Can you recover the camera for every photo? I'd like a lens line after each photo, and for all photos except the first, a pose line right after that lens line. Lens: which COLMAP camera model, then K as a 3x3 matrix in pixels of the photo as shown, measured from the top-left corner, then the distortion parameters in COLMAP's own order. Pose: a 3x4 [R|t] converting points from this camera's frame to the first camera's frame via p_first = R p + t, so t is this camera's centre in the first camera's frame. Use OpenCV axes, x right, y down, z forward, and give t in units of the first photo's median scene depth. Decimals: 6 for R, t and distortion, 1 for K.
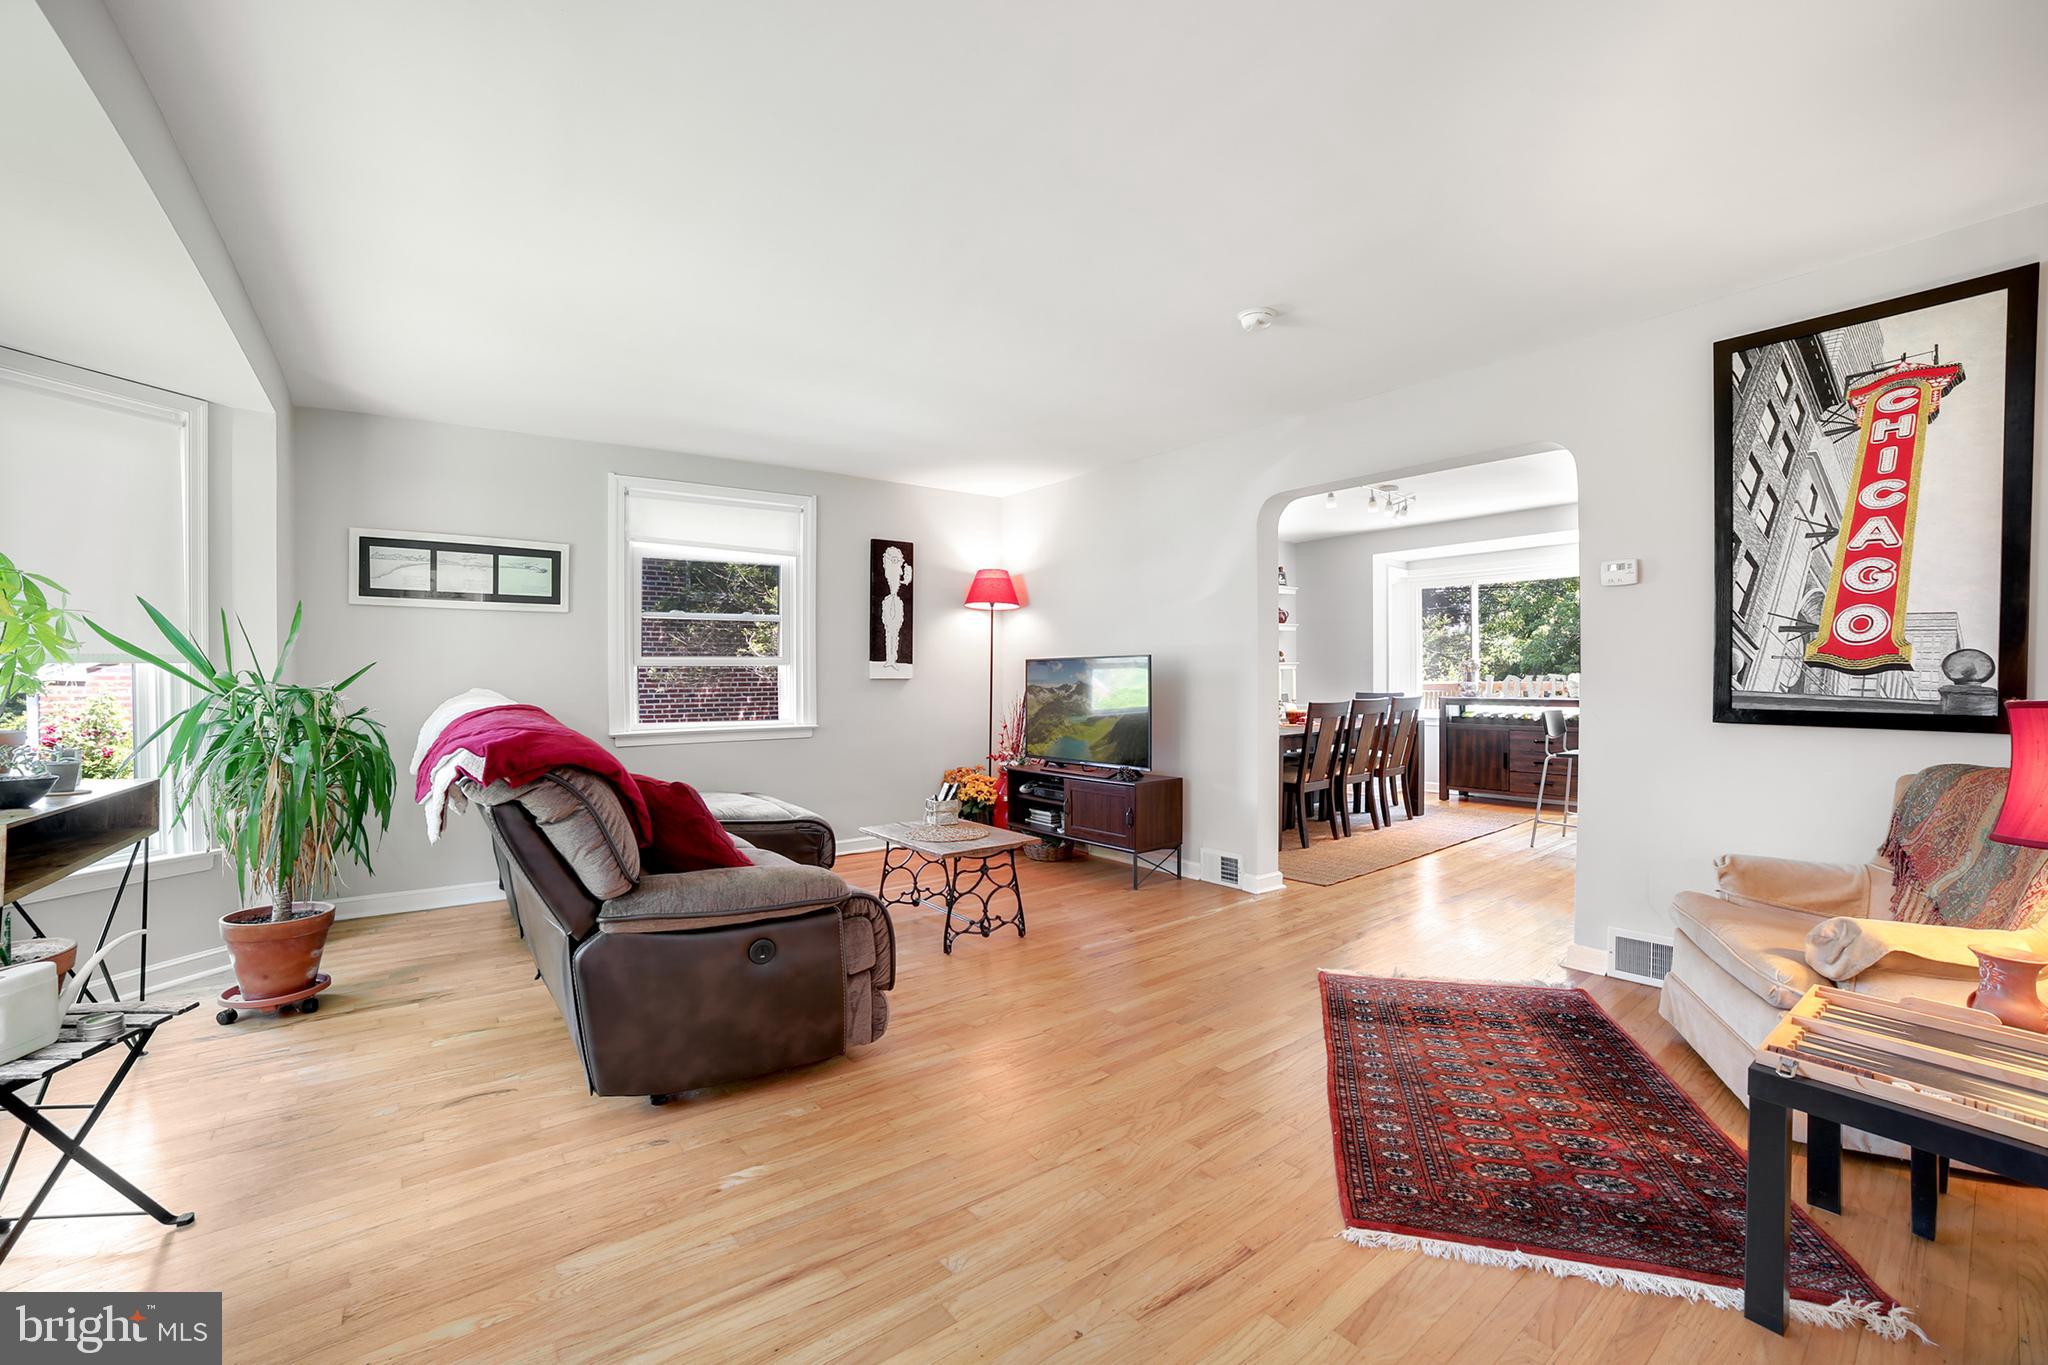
lens RADIAL K [[839.4, 0, 1024.0], [0, 839.4, 682.5], [0, 0, 1]] dist [-0.104214, 0.037503]
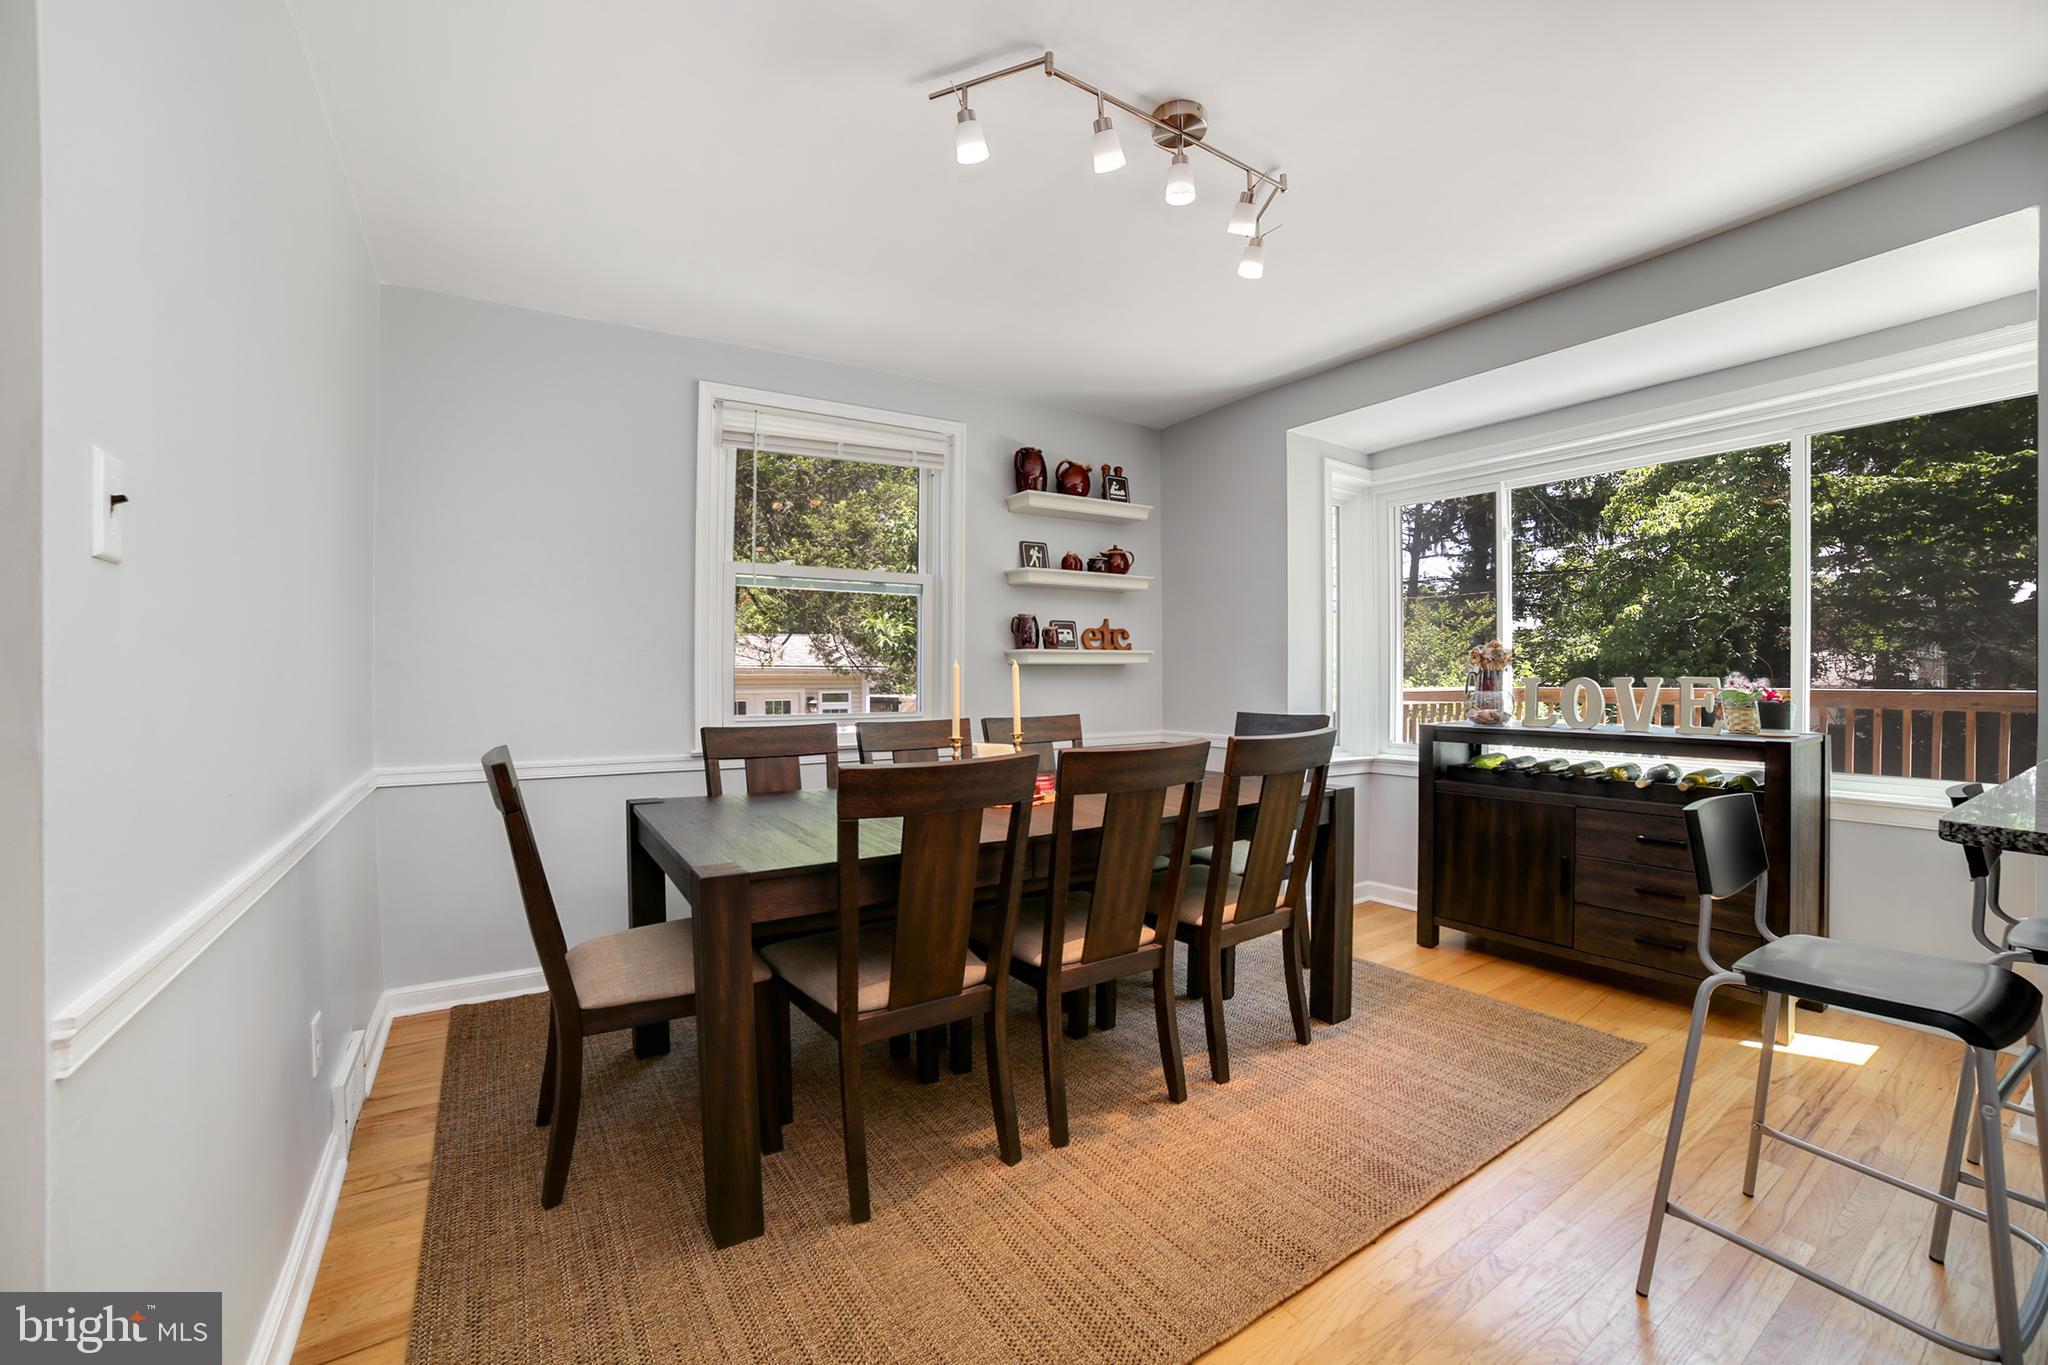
lens RADIAL K [[839.4, 0, 1024.0], [0, 839.4, 682.5], [0, 0, 1]] dist [-0.104214, 0.037503]
pose [[0.997279, 0.003235, -0.073647, 0.328302], [-0.003442, 0.999990, -0.002688, -0.003250], [0.073638, 0.002935, 0.997281, 0.538337]]
